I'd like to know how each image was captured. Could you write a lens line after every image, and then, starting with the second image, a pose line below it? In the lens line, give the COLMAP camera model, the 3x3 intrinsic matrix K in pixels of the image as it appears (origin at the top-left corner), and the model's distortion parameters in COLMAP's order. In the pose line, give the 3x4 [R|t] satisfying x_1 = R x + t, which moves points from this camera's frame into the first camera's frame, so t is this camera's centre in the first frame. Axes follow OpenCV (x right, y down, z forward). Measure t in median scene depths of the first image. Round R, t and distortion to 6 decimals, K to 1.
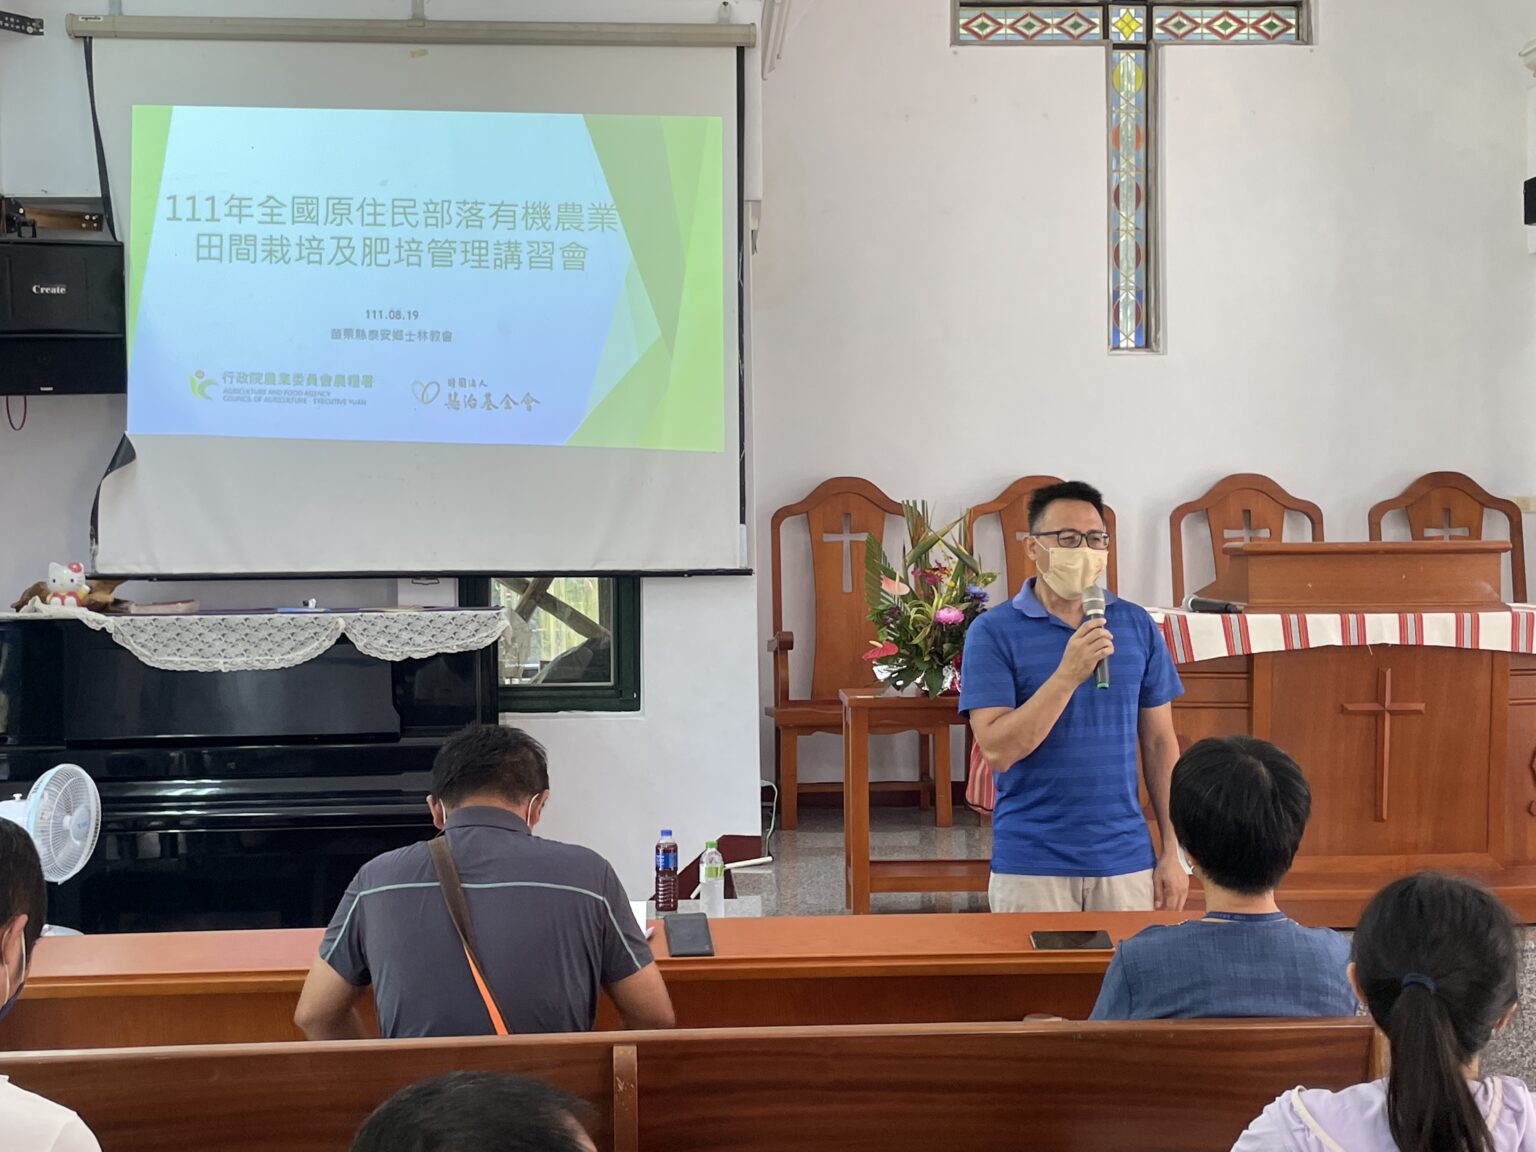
lens RADIAL K [[2020.1, 0, 766.6], [0, 2020.1, 574.8], [0, 0, 1]] dist [0.026510, 0.000000]
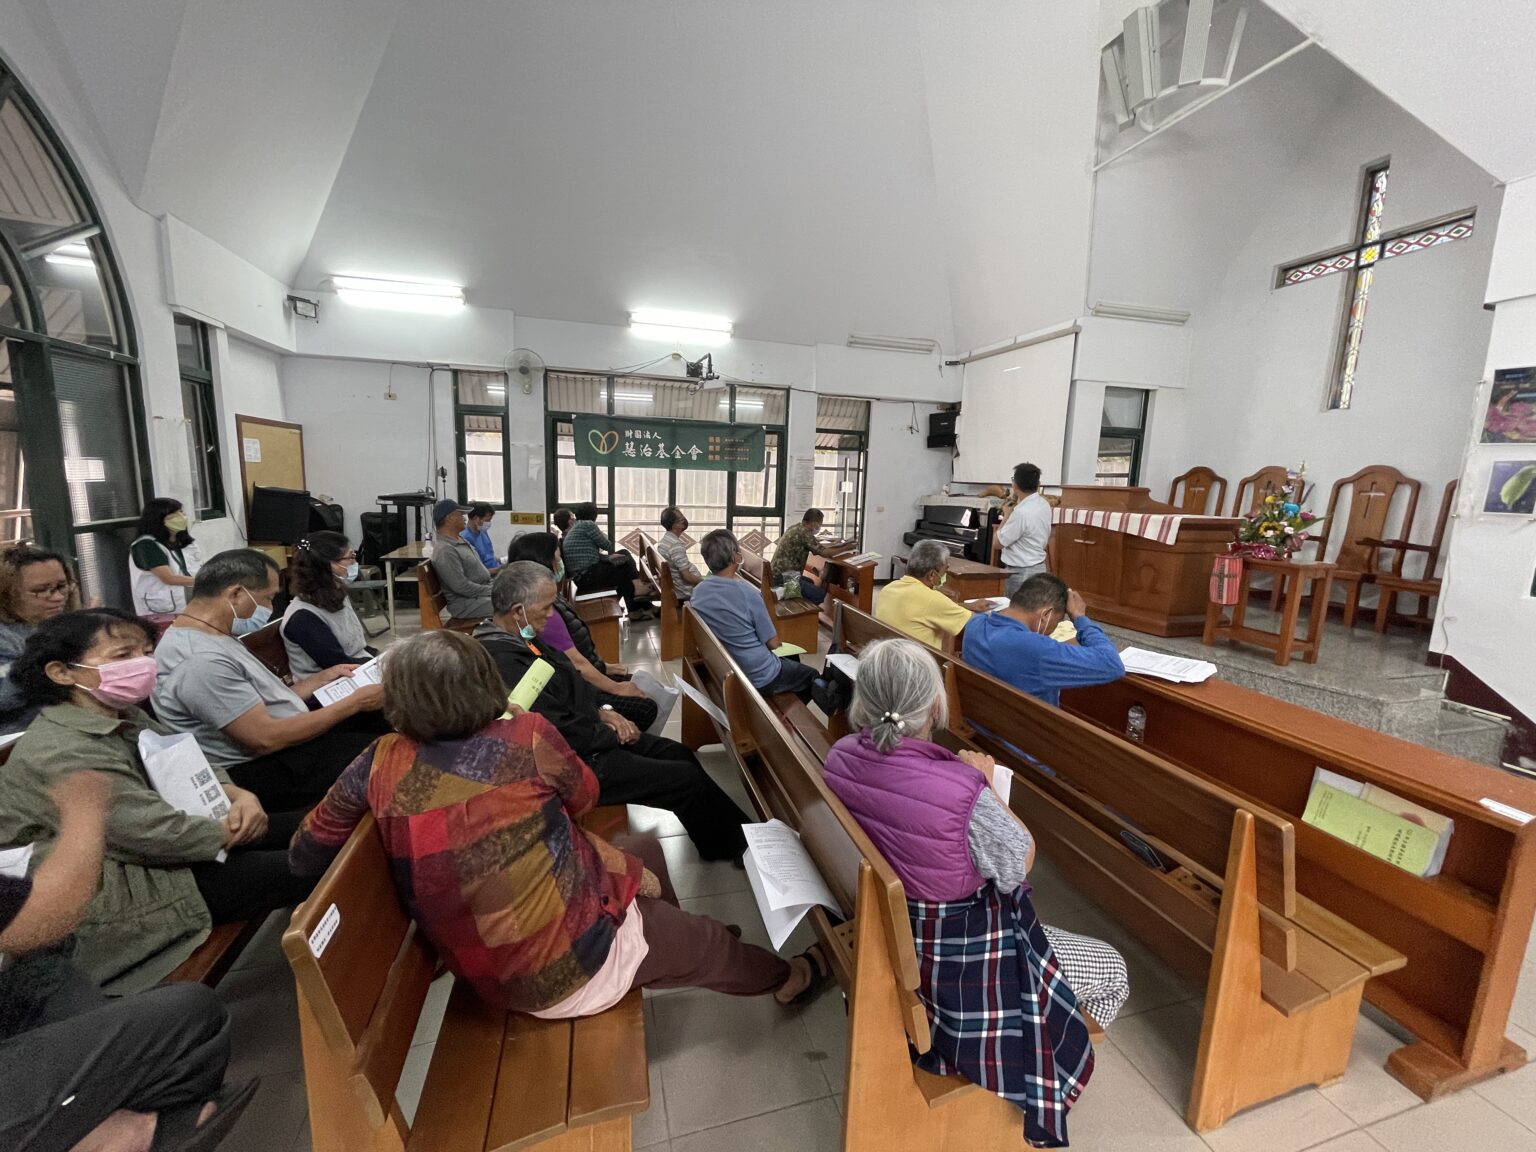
lens RADIAL K [[624.3, 0, 768.9], [0, 624.3, 576.5], [0, 0, 1]] dist [0.001705, 0.000030]
pose [[0.215343, 0.169925, -0.961641, 0.944532], [-0.061791, 0.985142, 0.160240, -0.002279], [0.974582, 0.024914, 0.222644, 0.300525]]
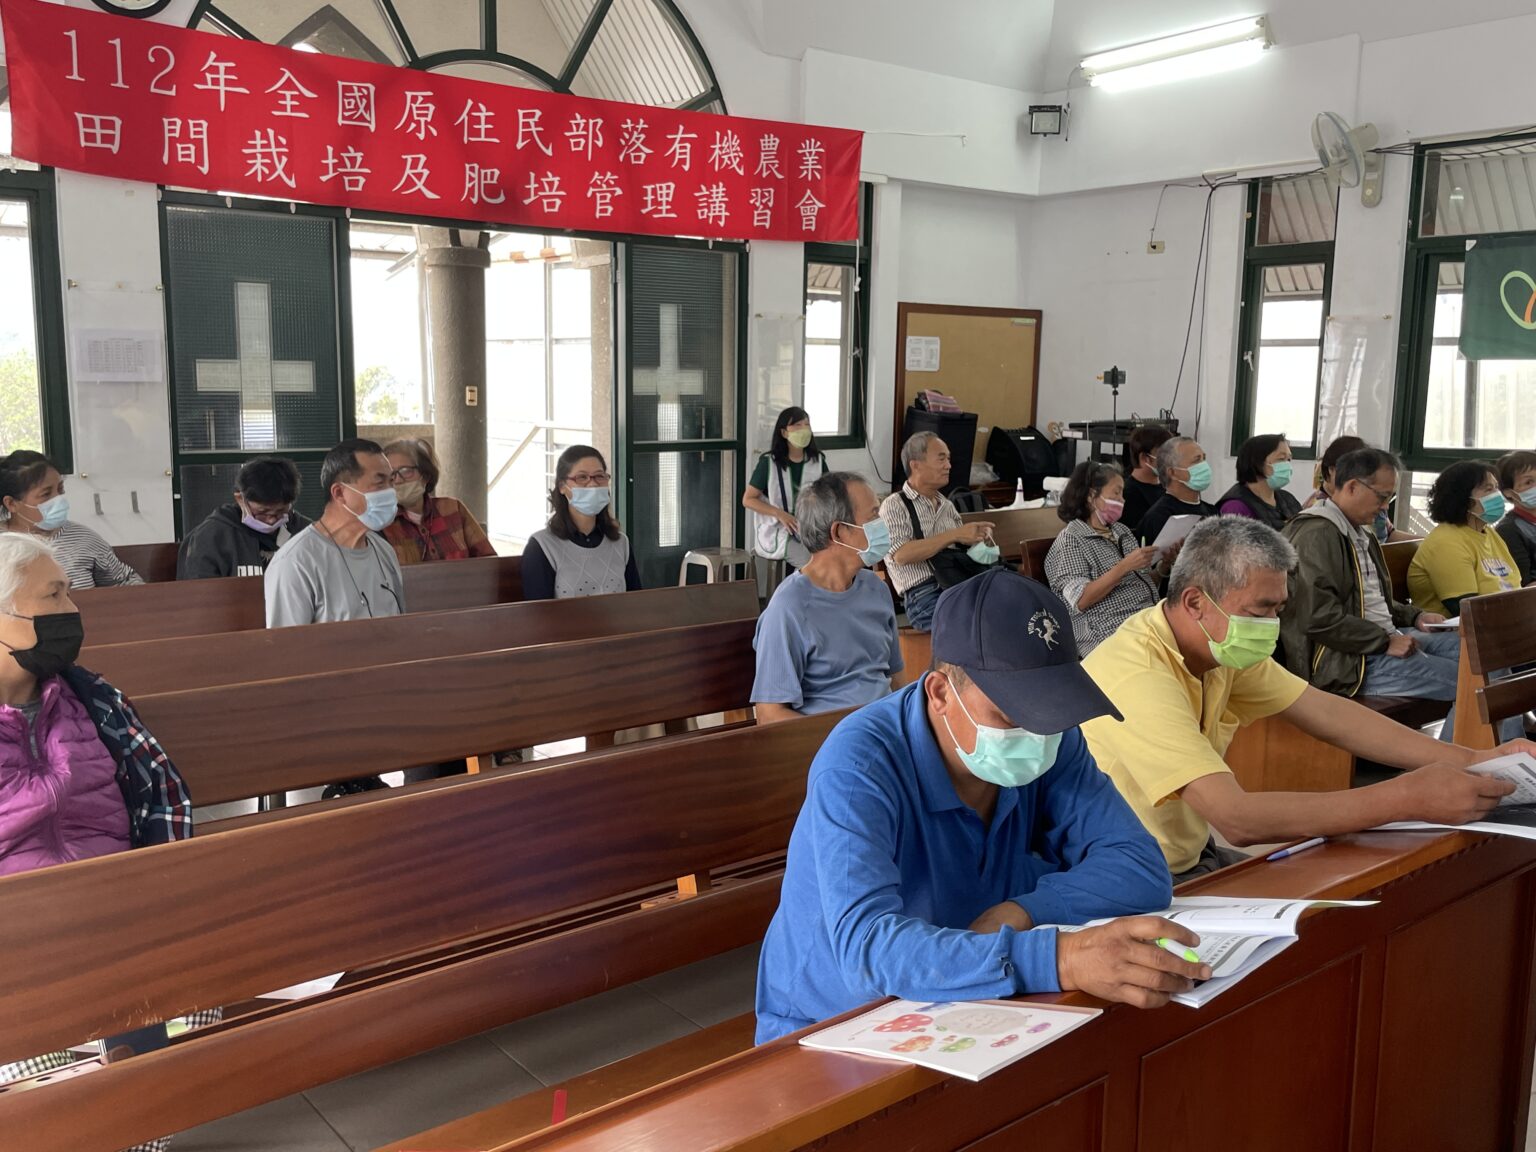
lens RADIAL K [[1347.7, 0, 774.7], [0, 1347.7, 570.8], [0, 0, 1]] dist [0.083962, -0.097745]
pose [[-0.811277, 0.082935, -0.578750, 0.791244], [-0.023037, 0.984585, 0.173384, -0.007952], [0.584208, 0.153995, -0.796861, 0.786957]]
